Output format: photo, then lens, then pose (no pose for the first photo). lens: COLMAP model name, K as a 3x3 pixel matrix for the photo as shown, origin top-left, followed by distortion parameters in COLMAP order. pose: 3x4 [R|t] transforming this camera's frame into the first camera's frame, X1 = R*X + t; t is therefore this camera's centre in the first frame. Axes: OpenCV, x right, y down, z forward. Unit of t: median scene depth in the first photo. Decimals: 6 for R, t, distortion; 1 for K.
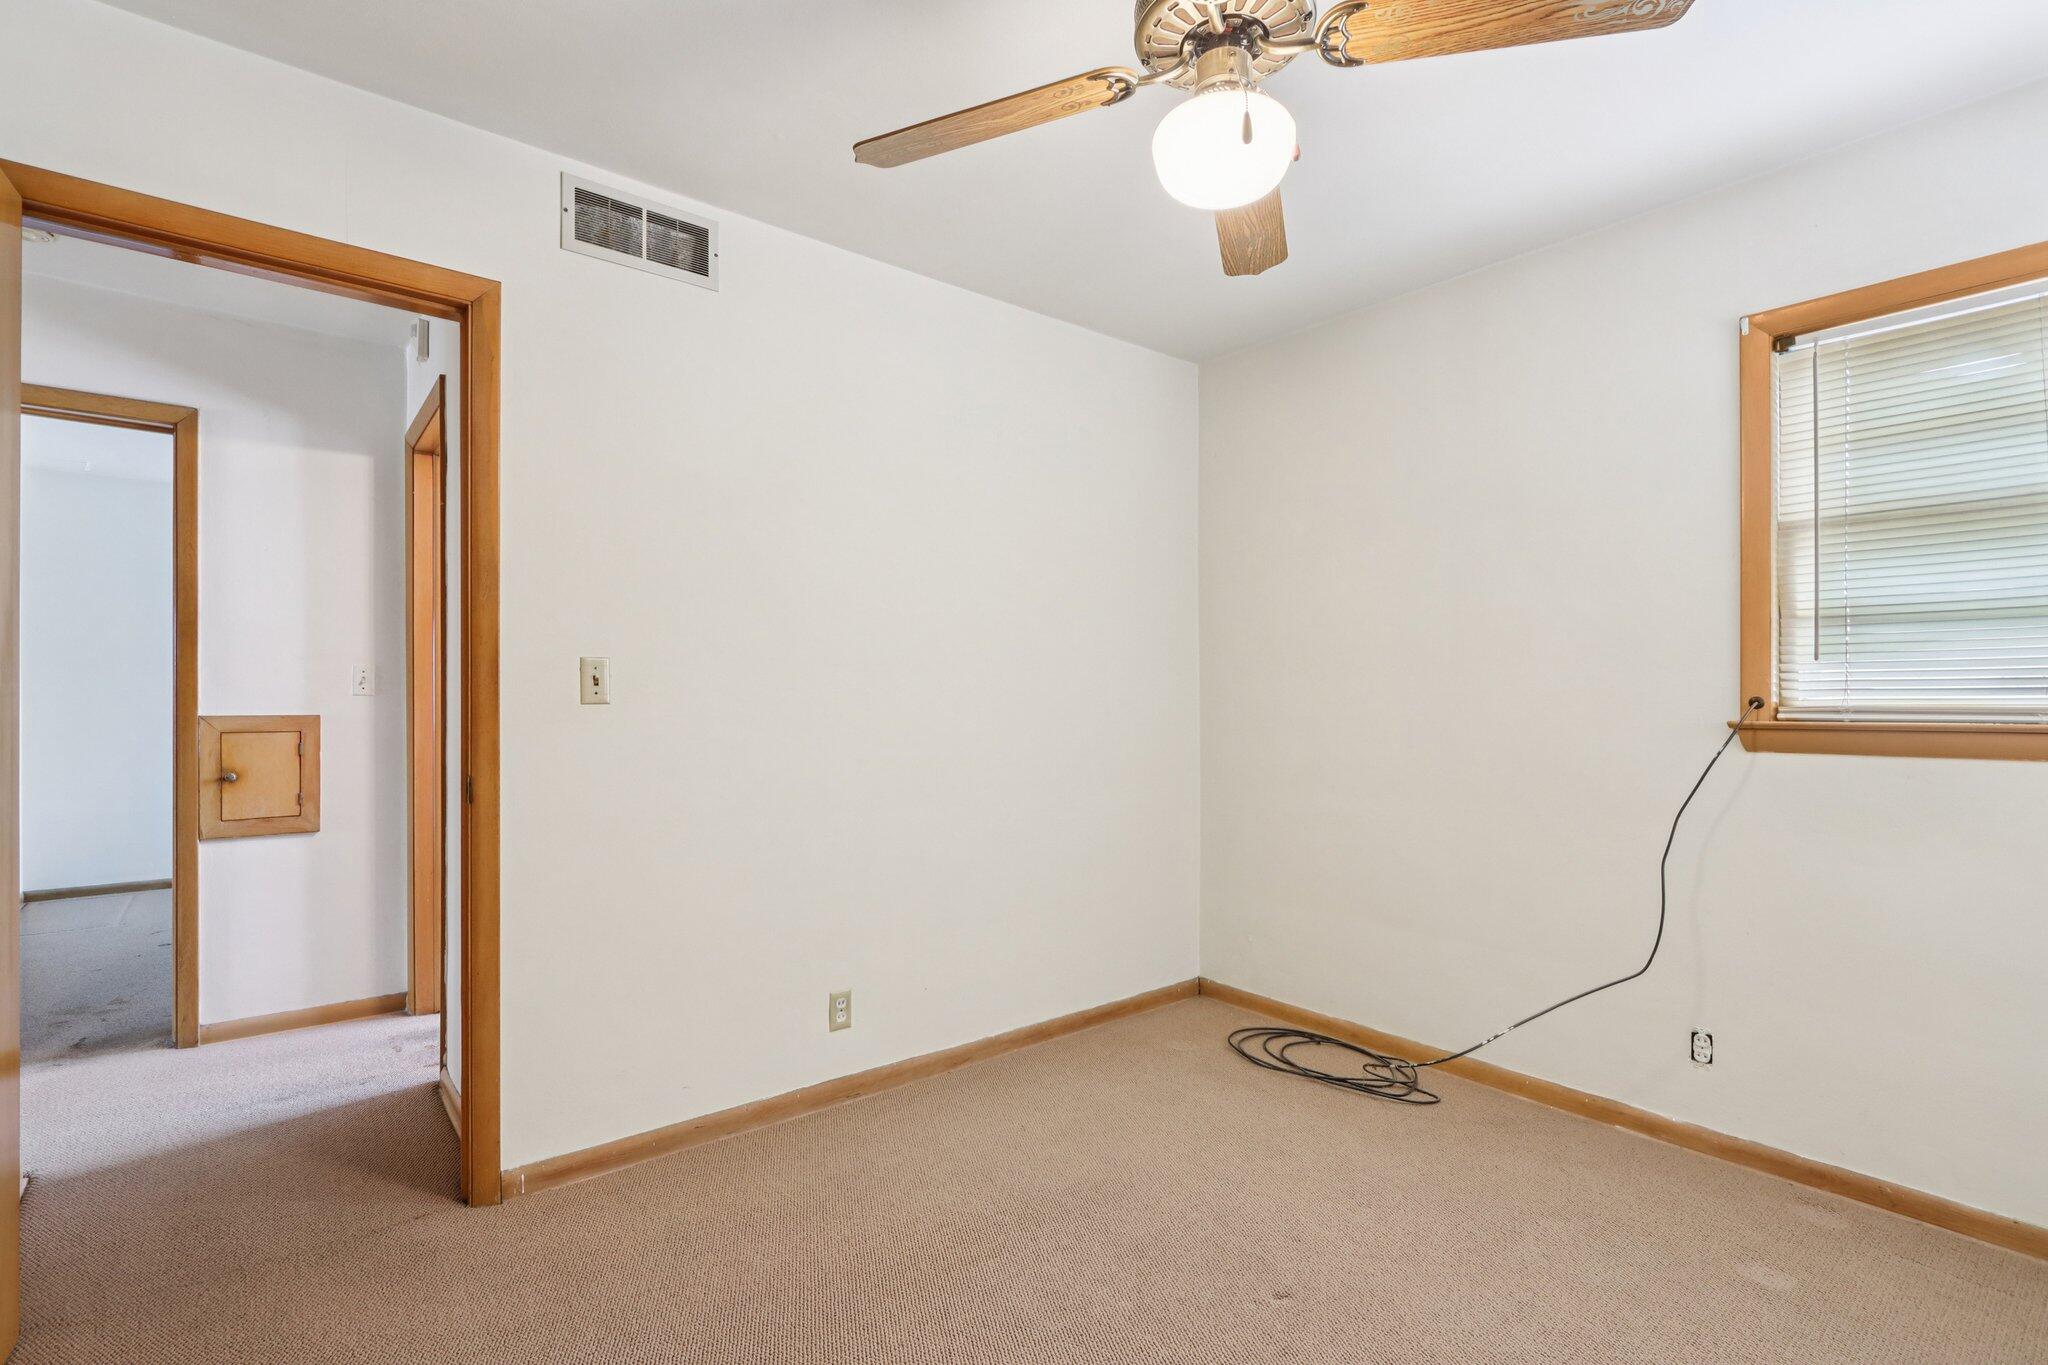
lens RADIAL K [[934.7, 0, 1018.6], [0, 934.7, 698.7], [0, 0, 1]] dist [-0.015711, 0.000260]
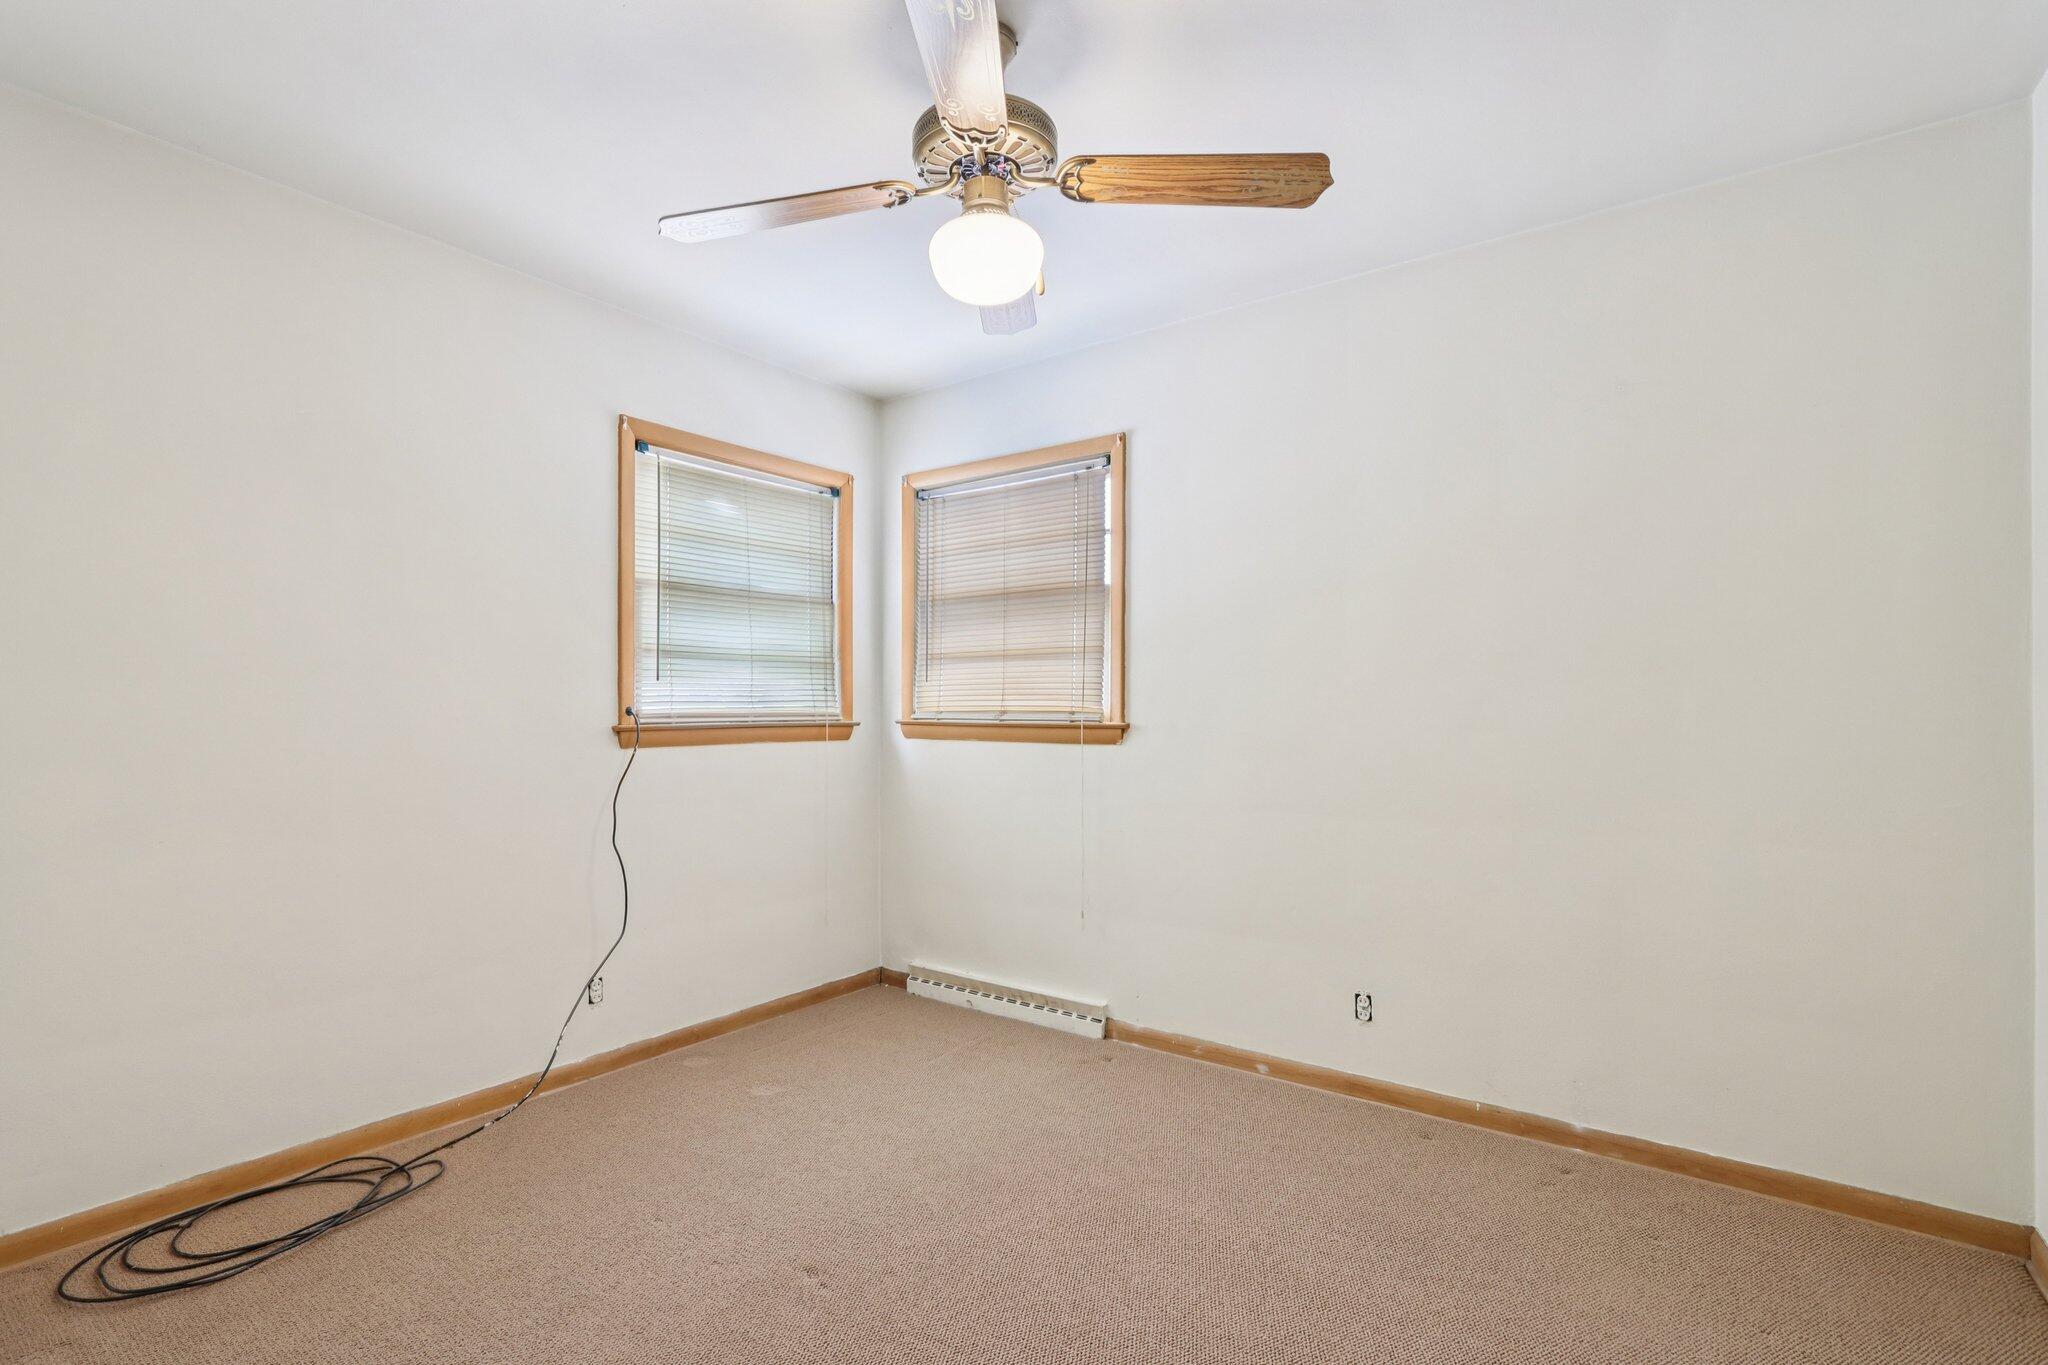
lens RADIAL K [[951.1, 0, 996.4], [0, 951.1, 689.5], [0, 0, 1]] dist [-0.019555, -0.000117]
pose [[-0.242325, 0.001126, 0.970194, -0.654923], [-0.009718, 0.999946, -0.003588, -0.028067], [-0.970146, -0.010298, -0.242301, 0.833943]]
